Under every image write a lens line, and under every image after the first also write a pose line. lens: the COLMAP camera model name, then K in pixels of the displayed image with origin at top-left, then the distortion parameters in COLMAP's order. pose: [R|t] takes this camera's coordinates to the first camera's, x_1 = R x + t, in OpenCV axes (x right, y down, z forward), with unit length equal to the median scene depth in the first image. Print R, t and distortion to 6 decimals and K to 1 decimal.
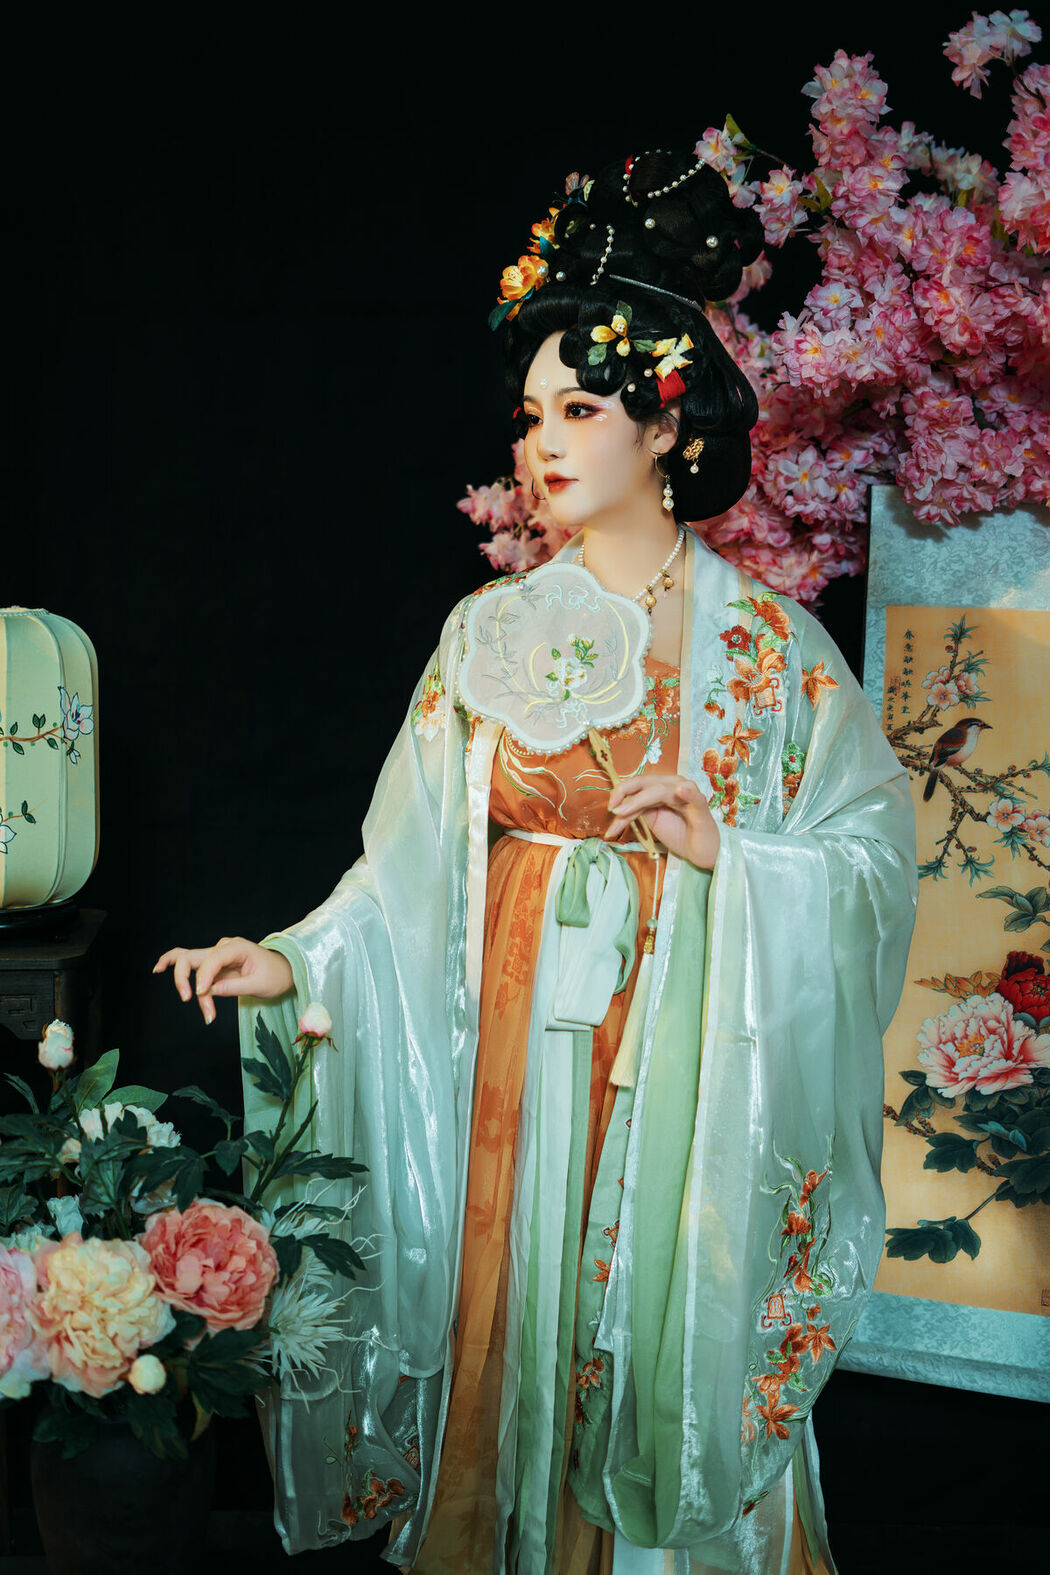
lens RADIAL K [[2250.1, 0, 520.9], [0, 2250.1, 785.0], [0, 0, 1]] dist [-0.037207, 0.039495]
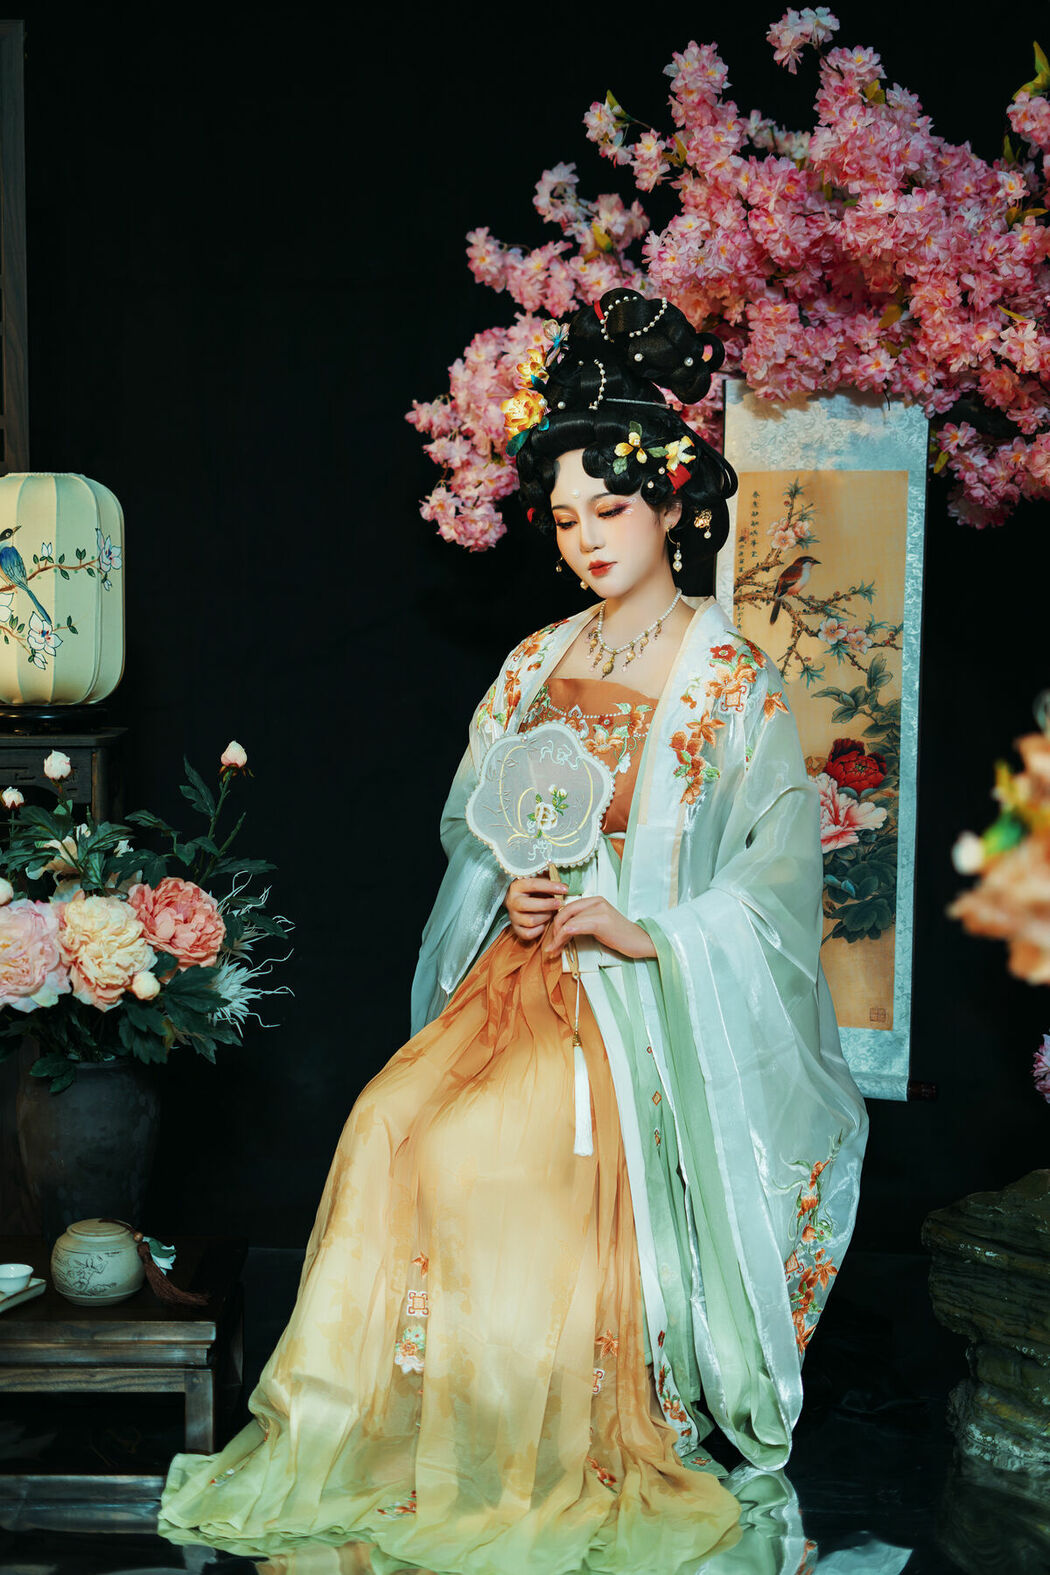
lens RADIAL K [[2272.0, 0, 524.9], [0, 2272.0, 792.8], [0, 0, 1]] dist [-0.008377, -0.047899]
pose [[0.999786, -0.008087, 0.019043, 0.014312], [0.009162, 0.998329, -0.057051, 0.179019], [-0.018550, 0.057213, 0.998190, -0.289868]]
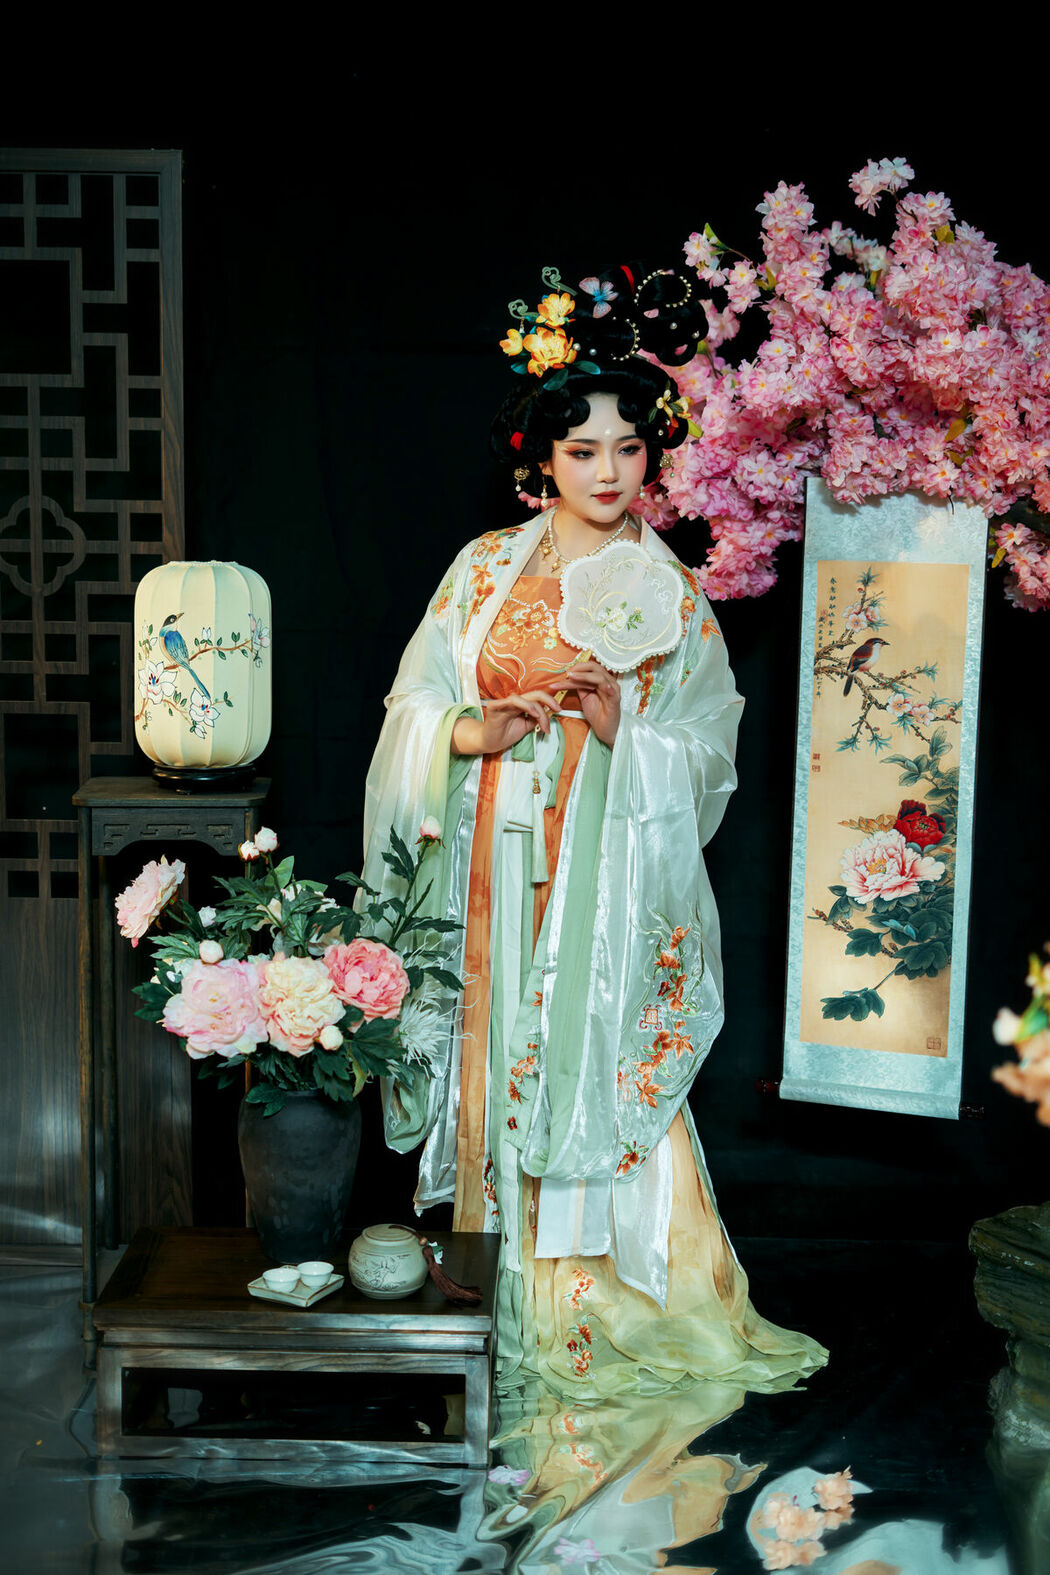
lens RADIAL K [[2296.8, 0, 530.6], [0, 2296.8, 781.3], [0, 0, 1]] dist [-0.021727, 0.015215]
pose [[0.999997, 0.000663, -0.002496, -0.017879], [-0.000689, 0.999943, -0.010667, 0.078812], [0.002489, 0.010669, 0.999940, -0.479229]]
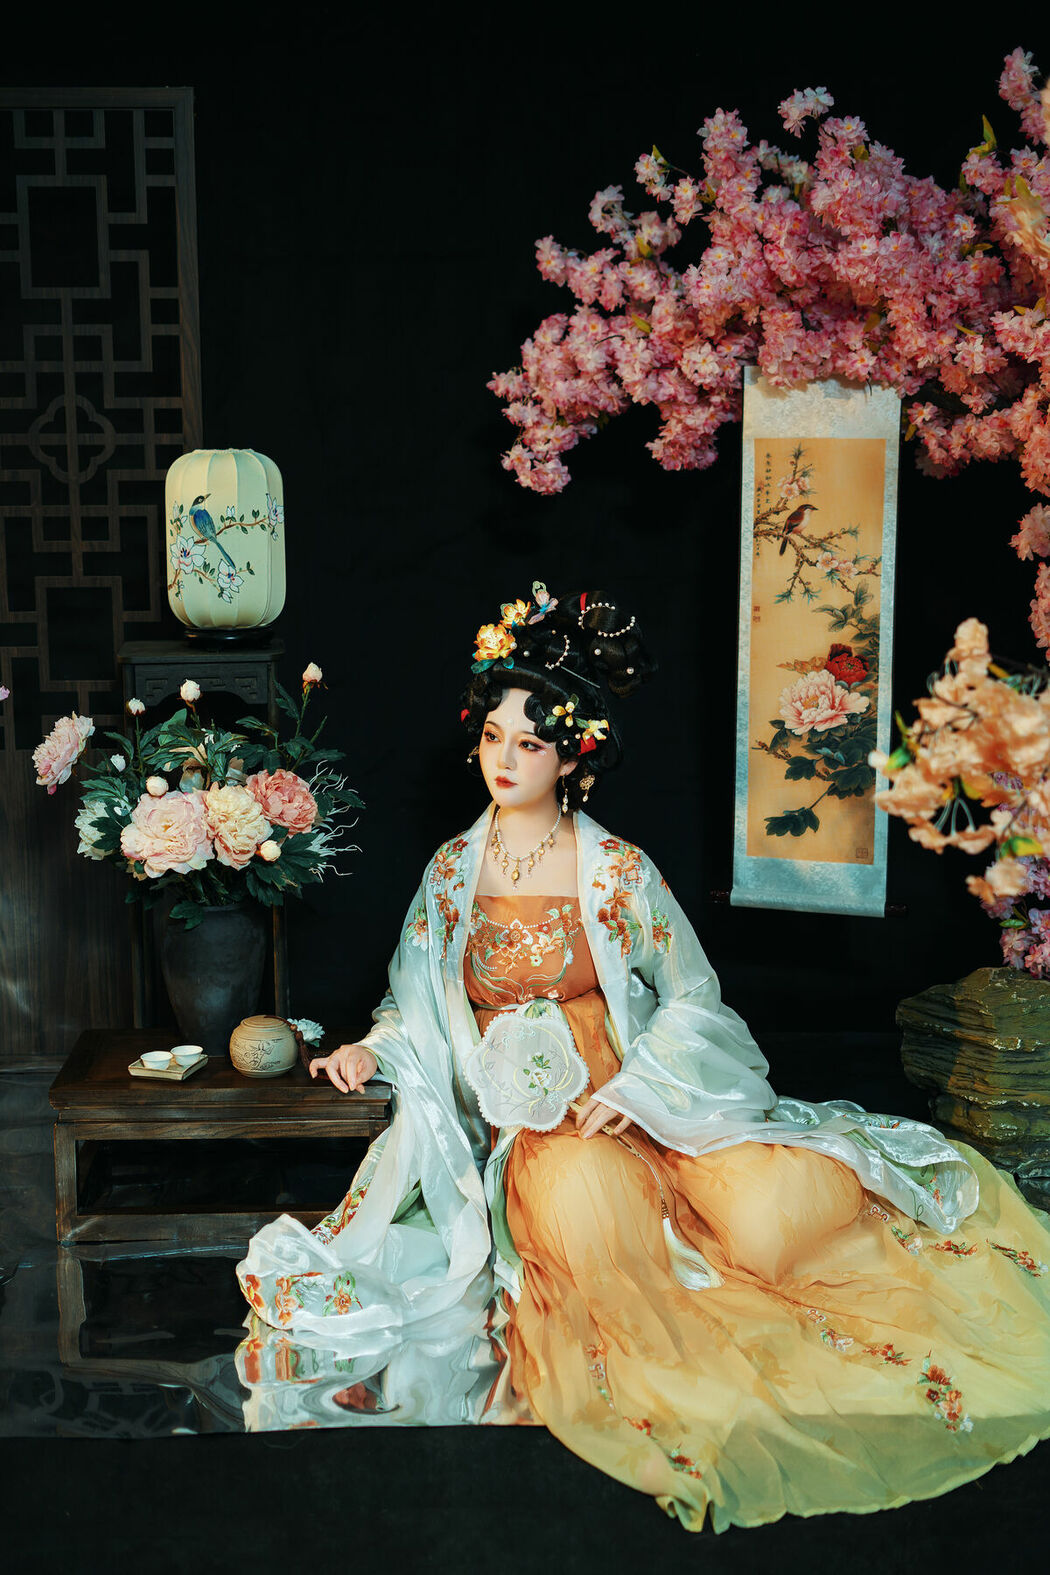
lens RADIAL K [[2363.7, 0, 503.6], [0, 2363.7, 789.6], [0, 0, 1]] dist [-0.028983, 0.114866]
pose [[0.999173, -0.024178, 0.032685, -0.087968], [0.023199, 0.999280, 0.030024, 0.125343], [-0.033387, -0.029241, 0.999015, -0.761869]]
